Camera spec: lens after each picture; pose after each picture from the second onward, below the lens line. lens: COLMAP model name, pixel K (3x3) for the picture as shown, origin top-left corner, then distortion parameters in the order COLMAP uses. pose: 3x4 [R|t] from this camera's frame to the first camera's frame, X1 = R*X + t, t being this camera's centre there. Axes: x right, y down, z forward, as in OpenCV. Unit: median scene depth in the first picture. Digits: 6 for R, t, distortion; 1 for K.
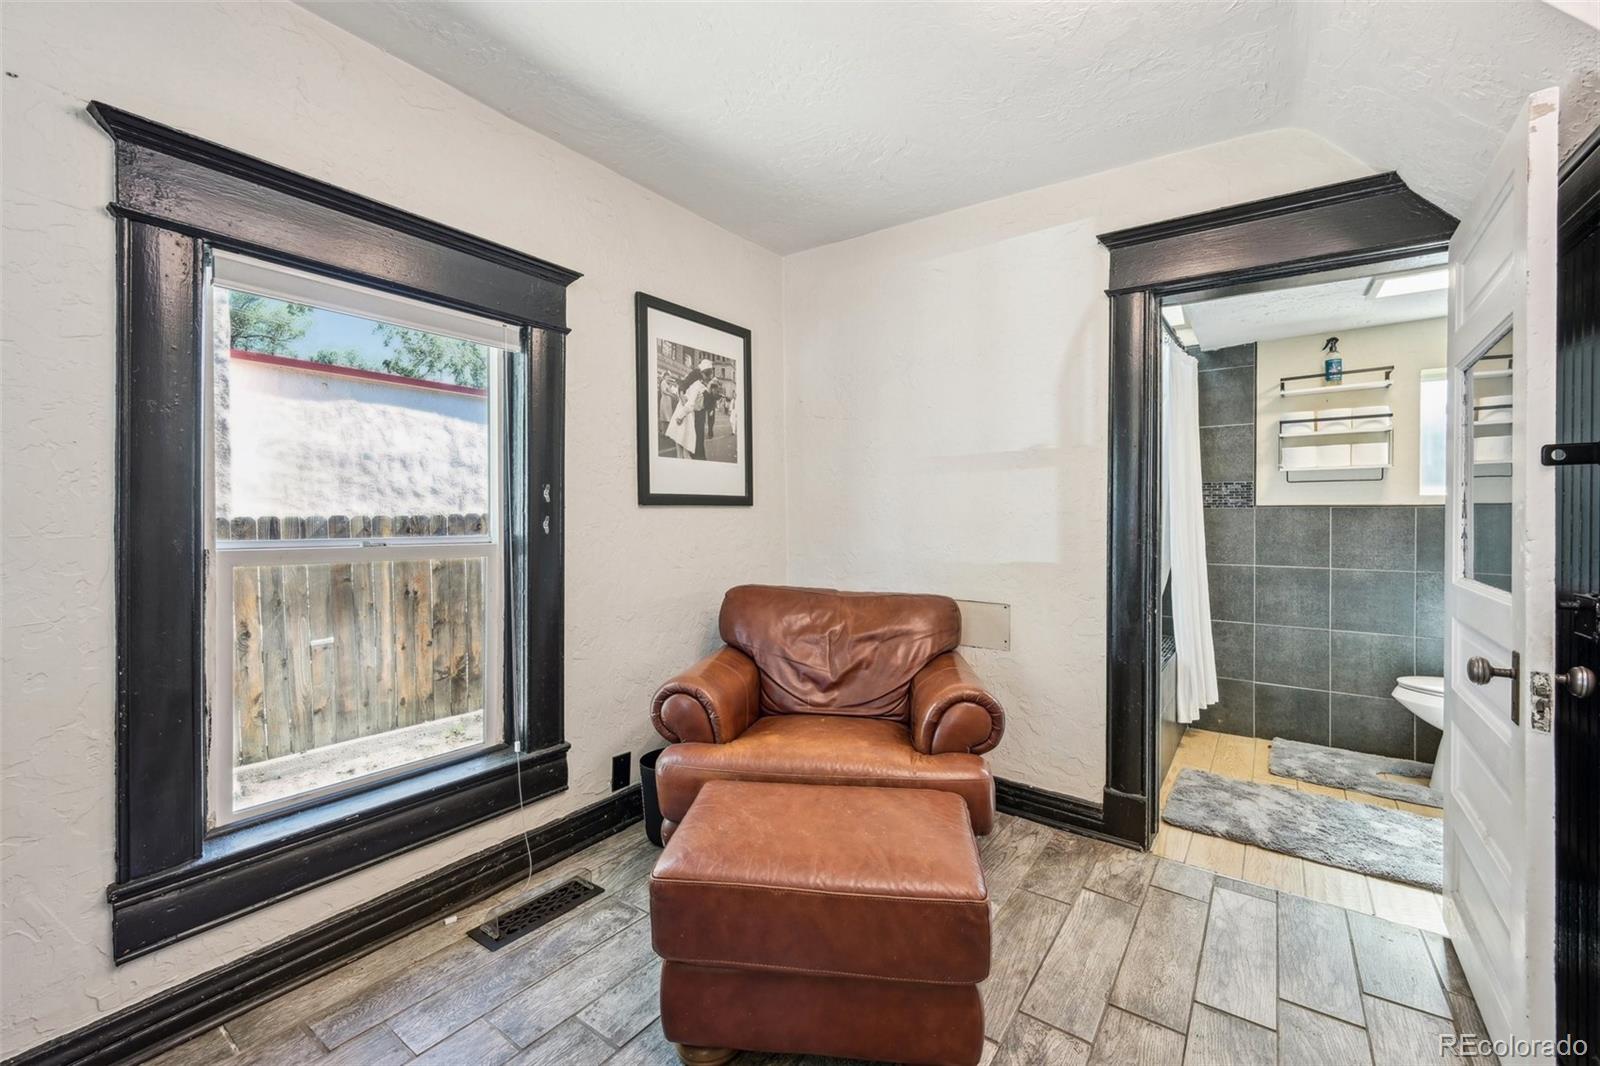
lens RADIAL K [[657.7, 0, 796.6], [0, 657.7, 516.8], [0, 0, 1]] dist [-0.000950, -0.000168]
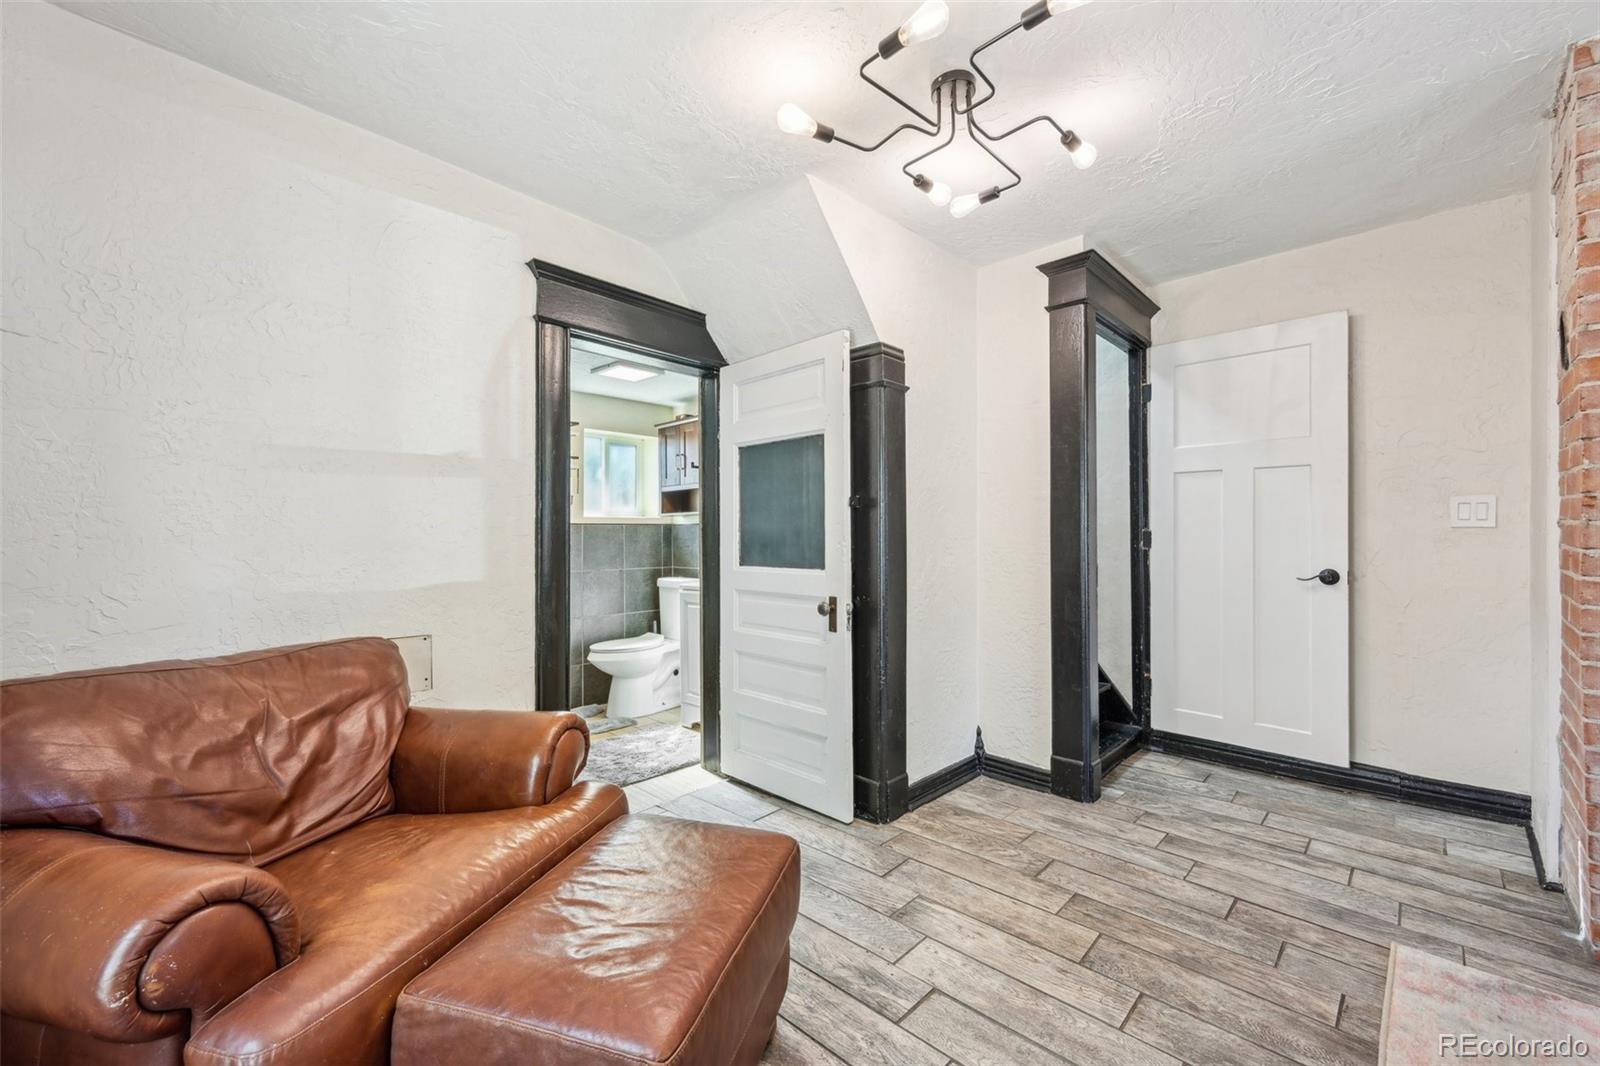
lens RADIAL K [[645.5, 0, 808.8], [0, 645.5, 532.4], [0, 0, 1]] dist [0.001842, 0.000256]
pose [[0.139037, -0.000200, 0.990287, -0.437008], [0.006000, 0.999982, -0.000640, 0.004324], [-0.990269, 0.006031, 0.139035, 0.395287]]
